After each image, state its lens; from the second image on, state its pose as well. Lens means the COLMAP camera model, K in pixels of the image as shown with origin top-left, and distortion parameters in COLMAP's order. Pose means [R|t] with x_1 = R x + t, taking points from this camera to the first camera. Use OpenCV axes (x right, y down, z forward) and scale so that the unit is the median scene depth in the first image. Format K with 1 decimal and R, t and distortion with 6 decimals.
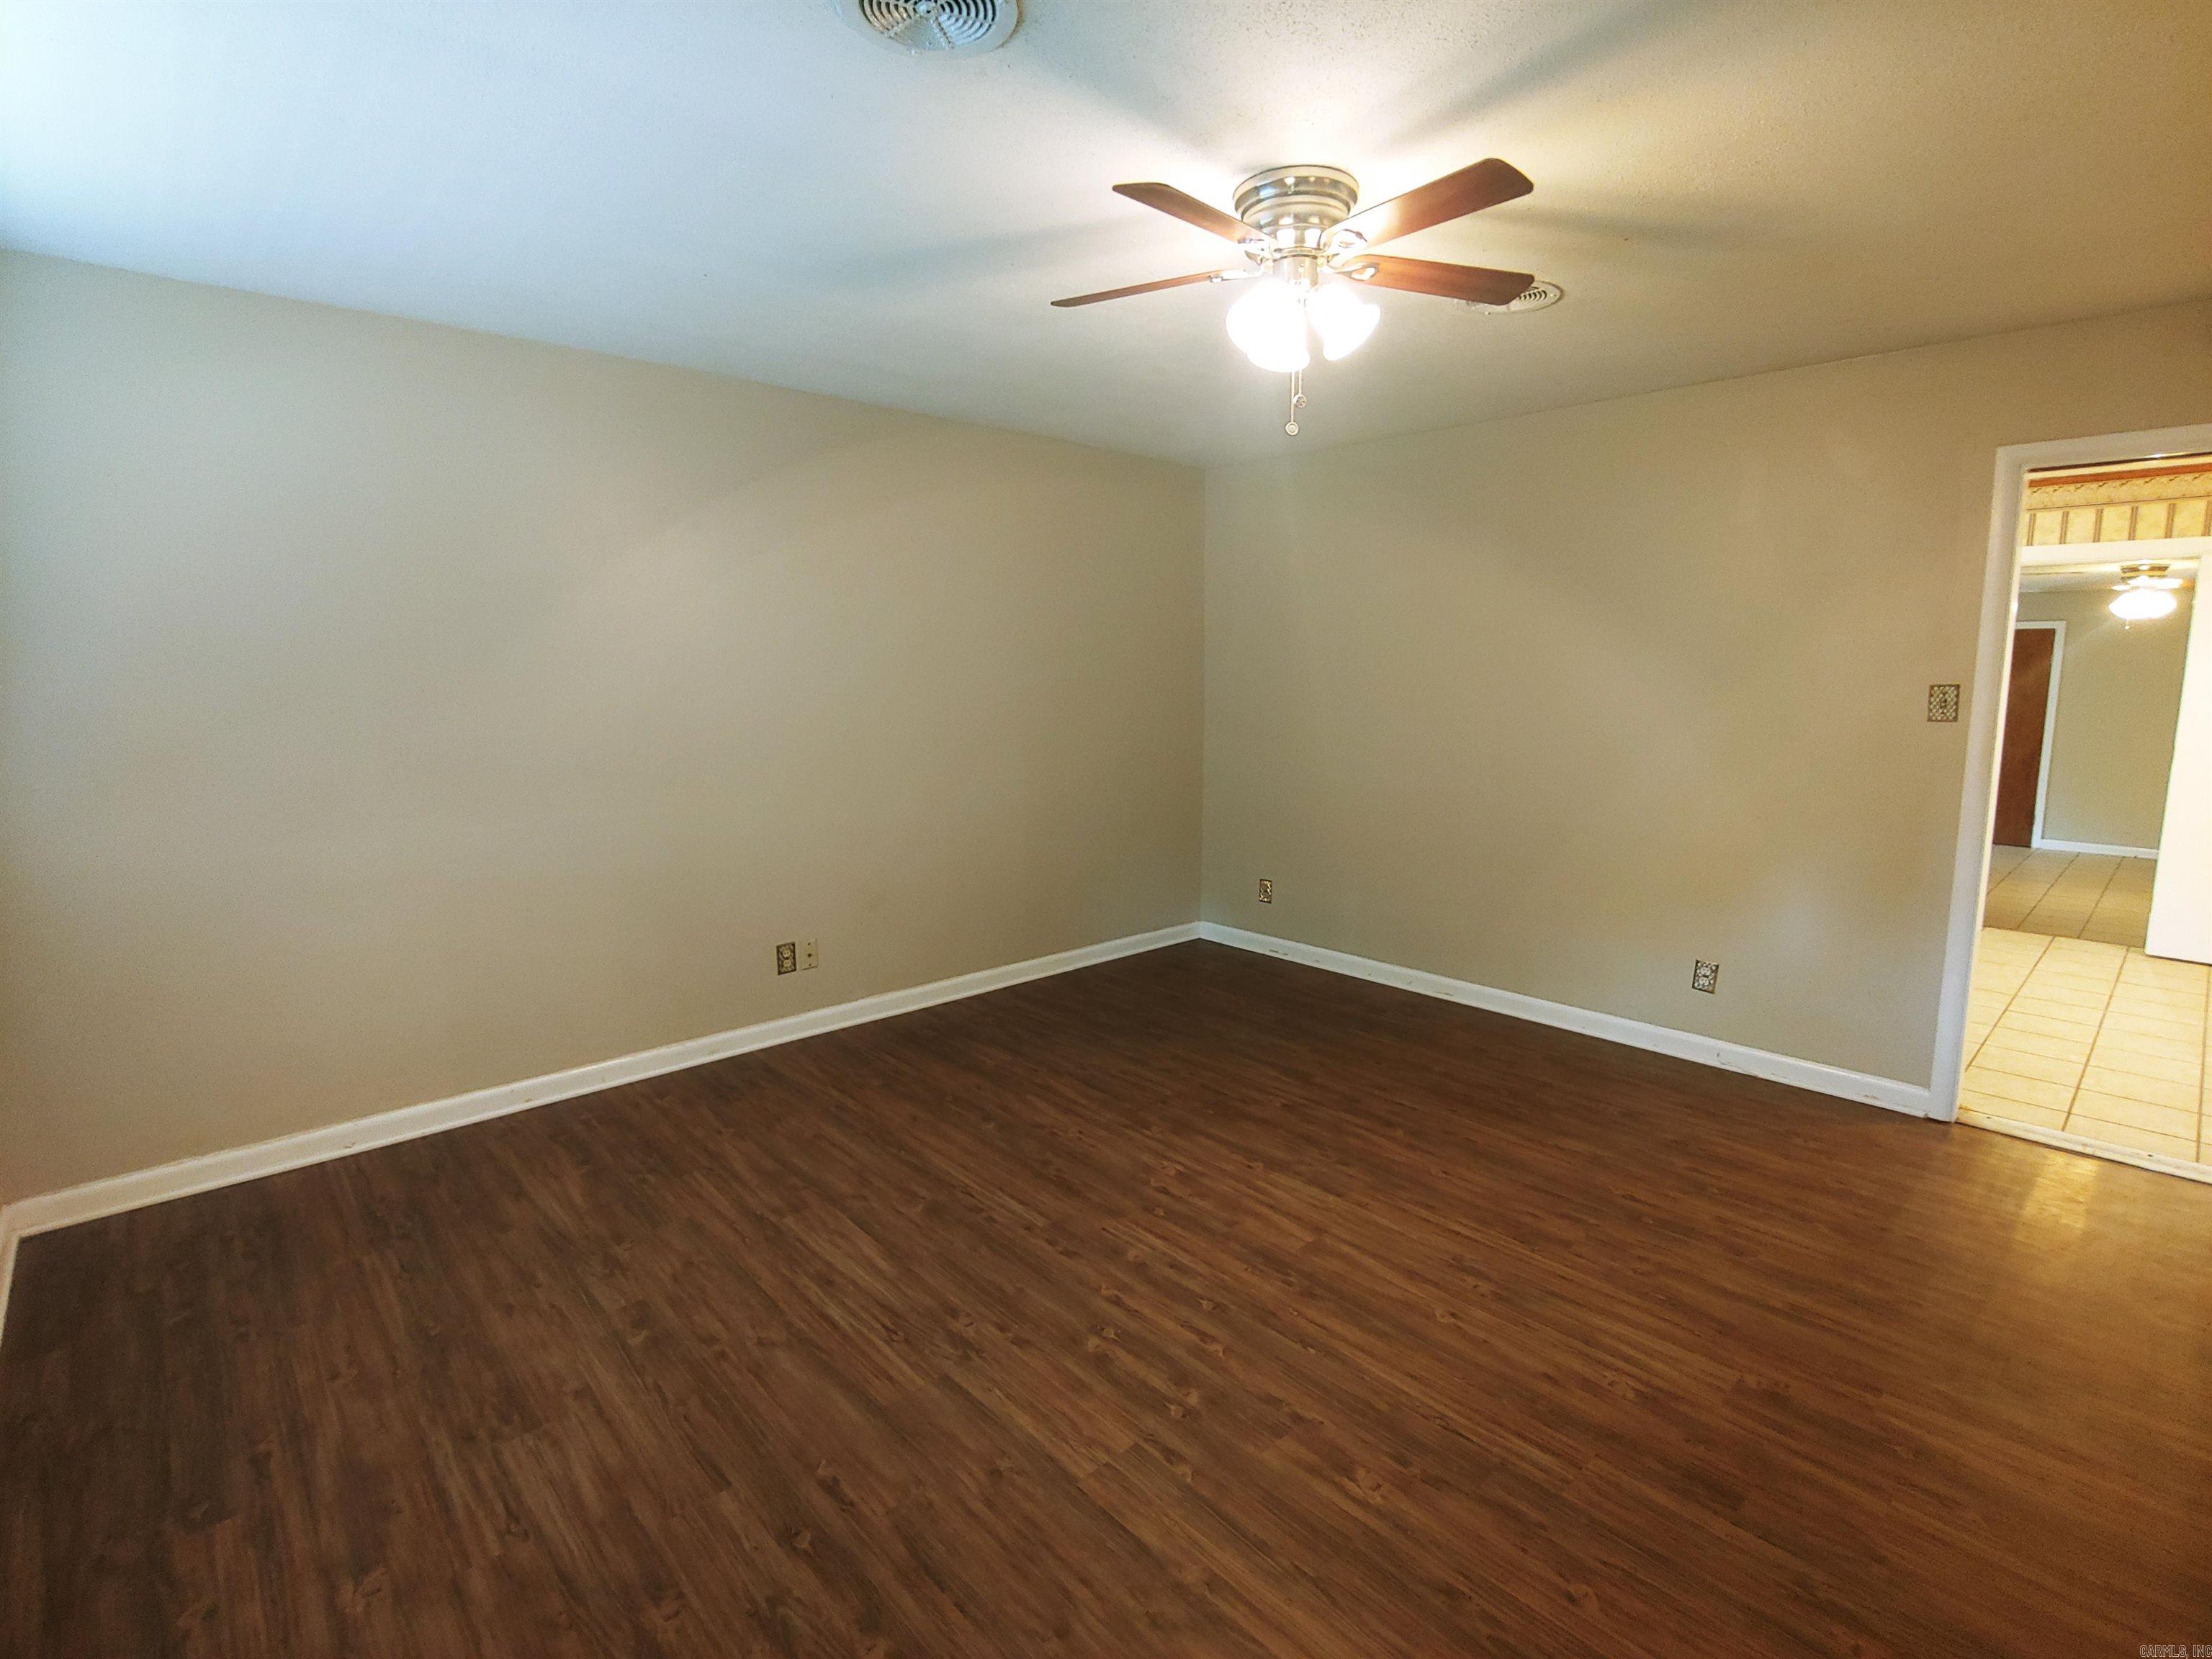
lens RADIAL K [[1054.2, 0, 1109.2], [0, 1054.2, 815.0], [0, 0, 1]] dist [-0.019446, -0.001095]
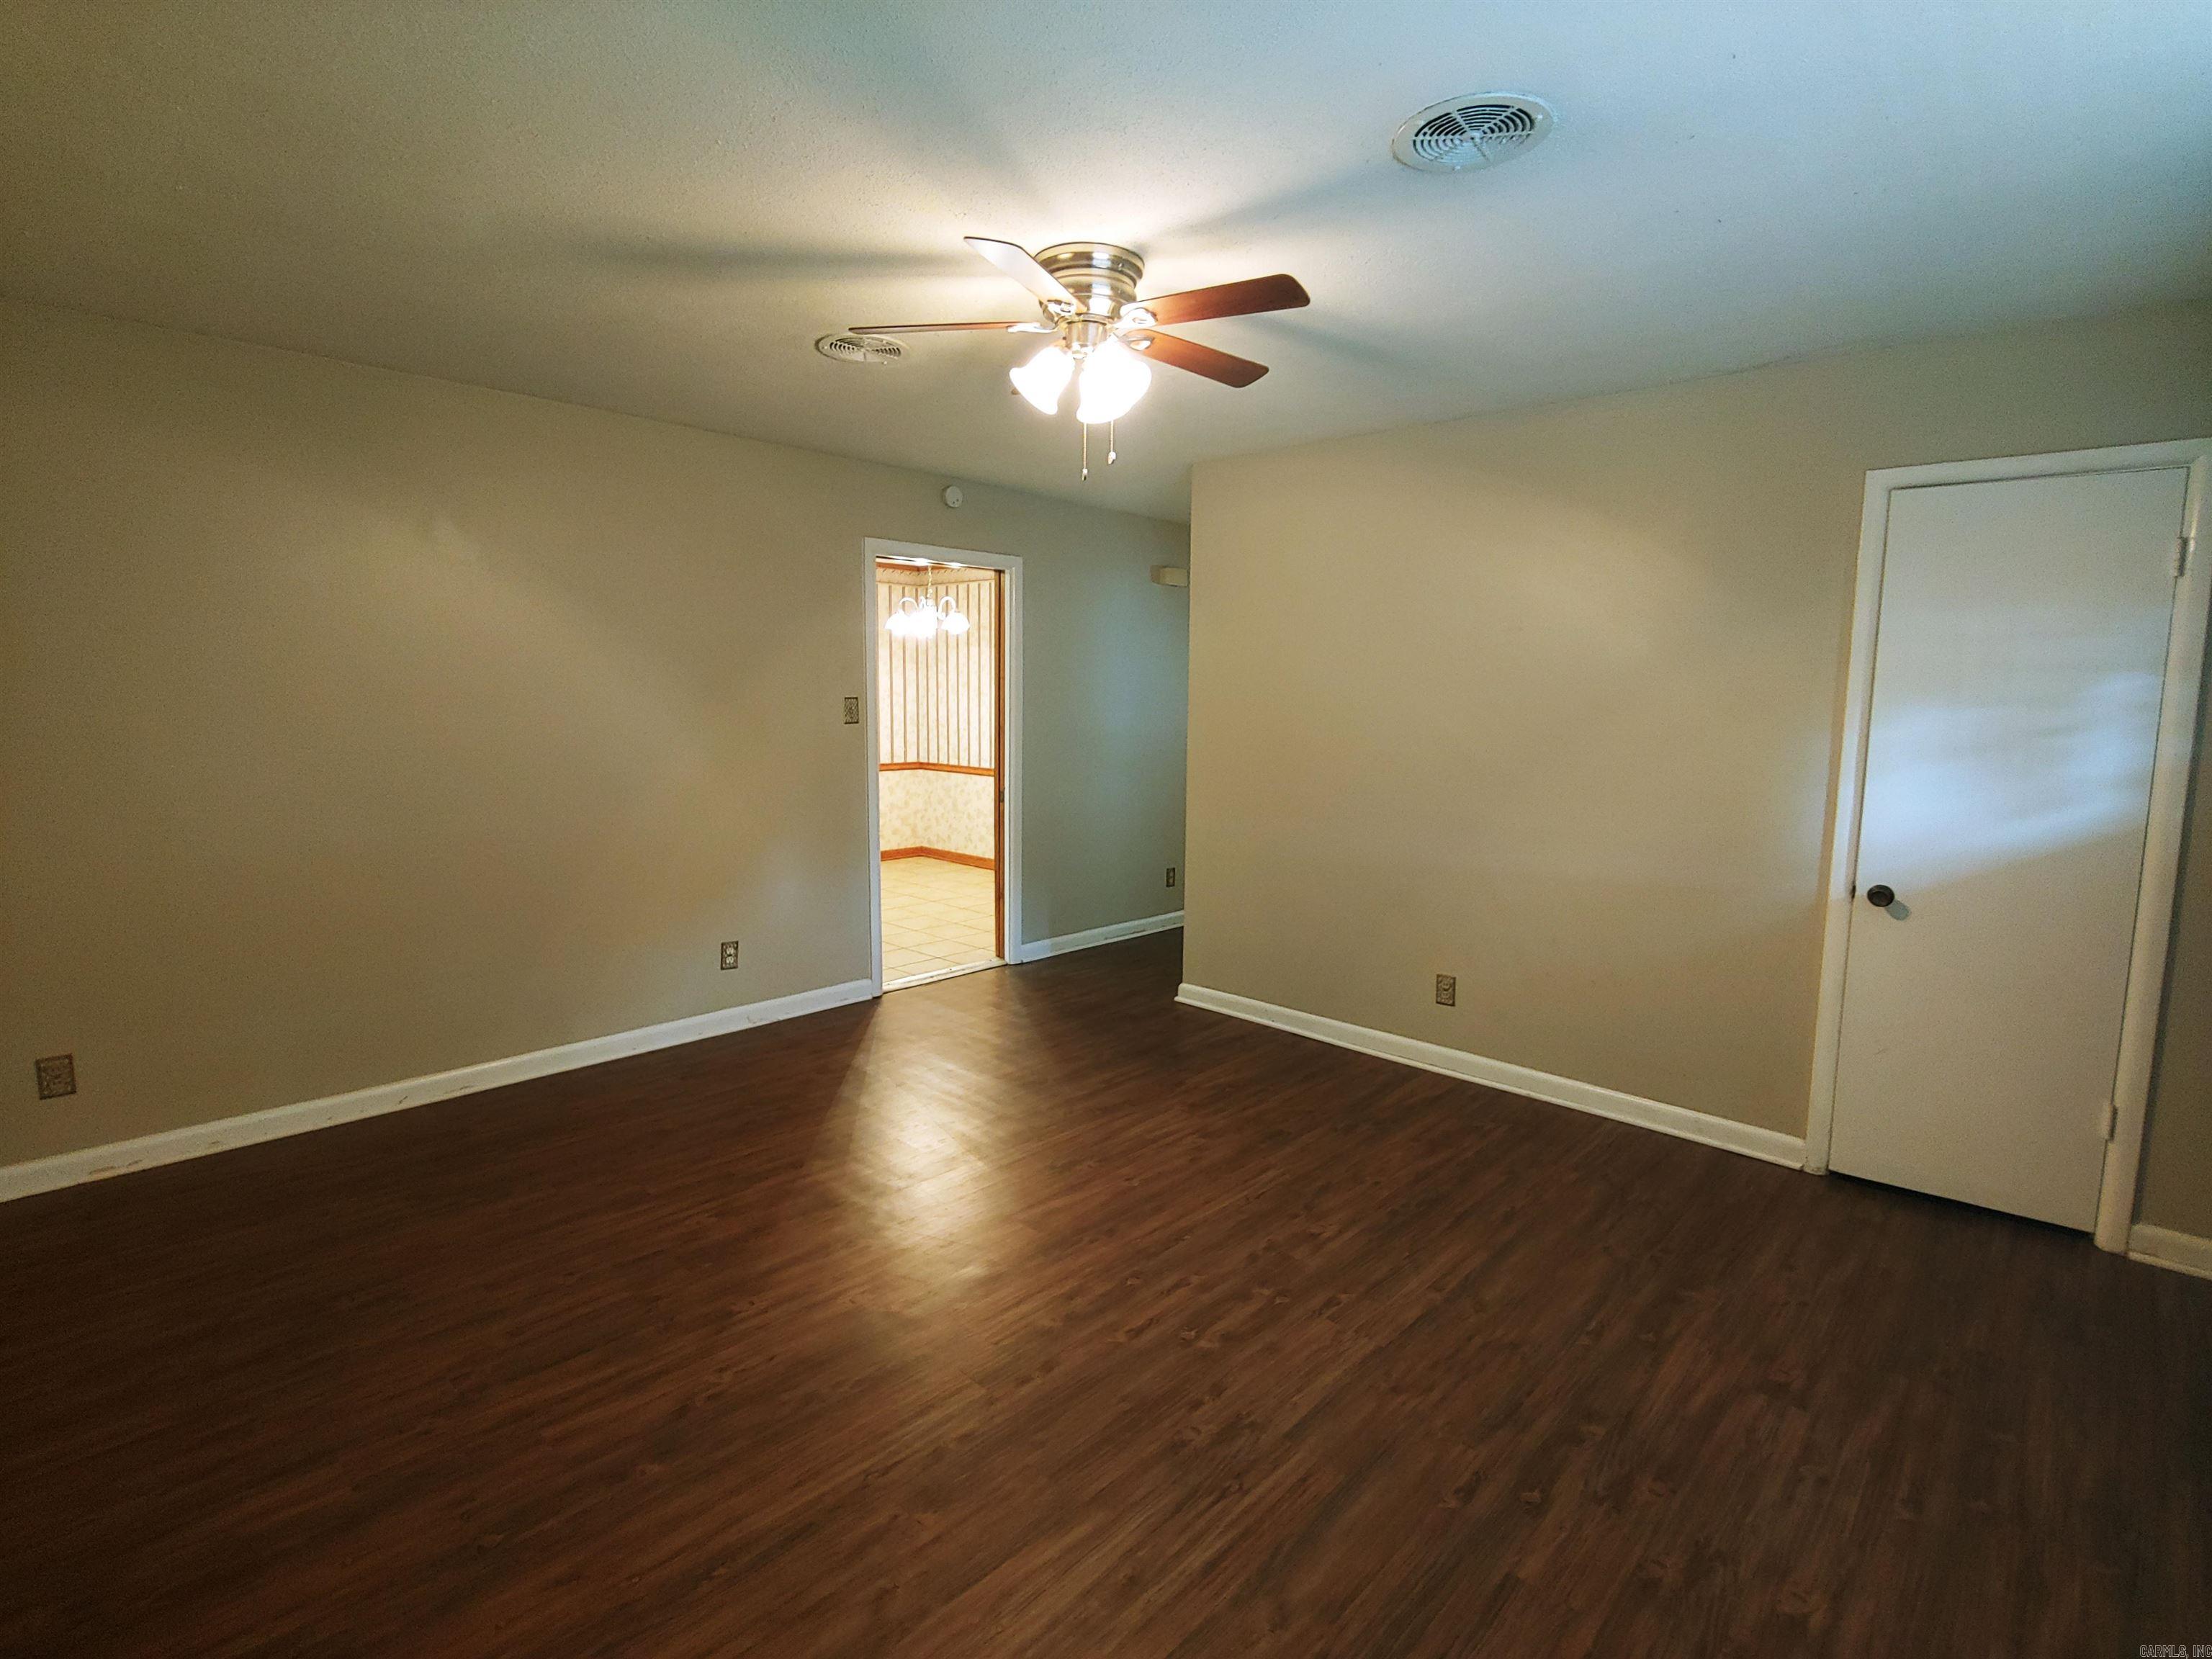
lens RADIAL K [[1055.8, 0, 1099.7], [0, 1055.8, 805.8], [0, 0, 1]] dist [-0.020550, -0.000950]
pose [[-0.061539, -0.109191, 0.992114, -0.937625], [0.123692, 0.985501, 0.116135, -0.146031], [-0.990411, 0.129864, -0.047140, 1.040125]]
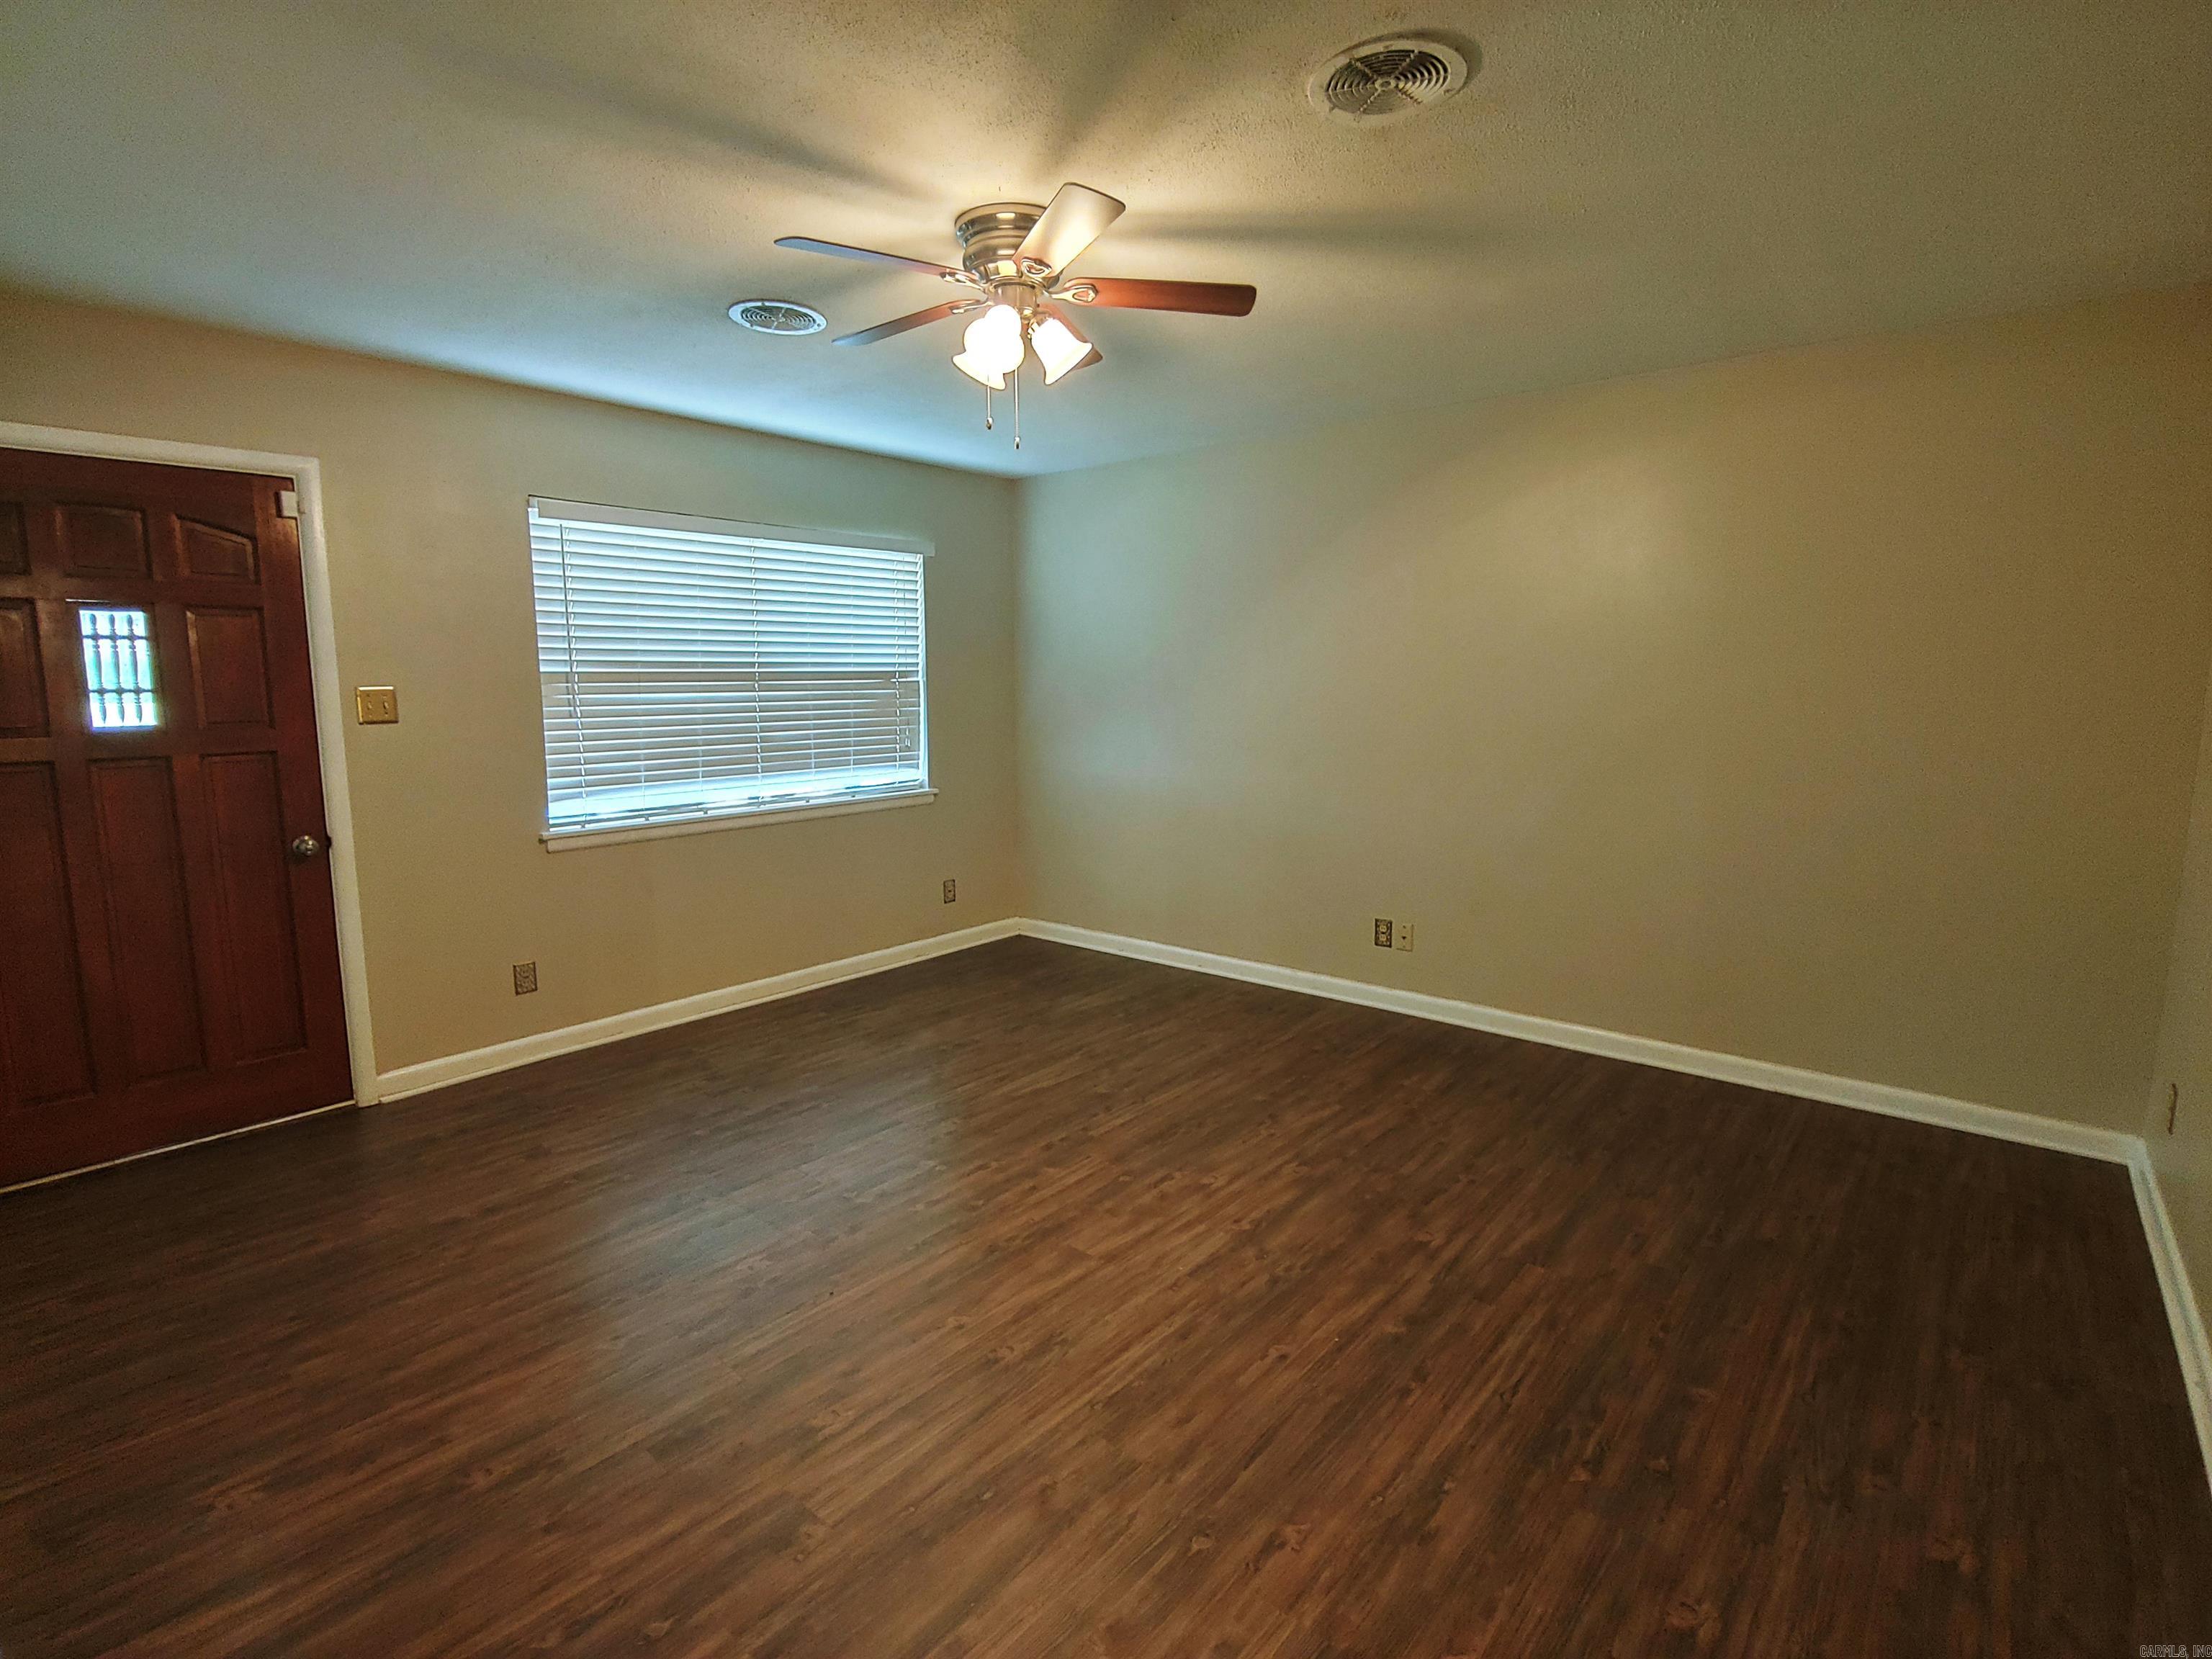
lens RADIAL K [[1054.2, 0, 1109.2], [0, 1054.2, 815.0], [0, 0, 1]] dist [-0.019446, -0.001095]
pose [[0.119596, 0.125588, -0.984847, 1.250026], [-0.131476, 0.985234, 0.109671, -0.118045], [0.984079, 0.116368, 0.134342, 0.953071]]
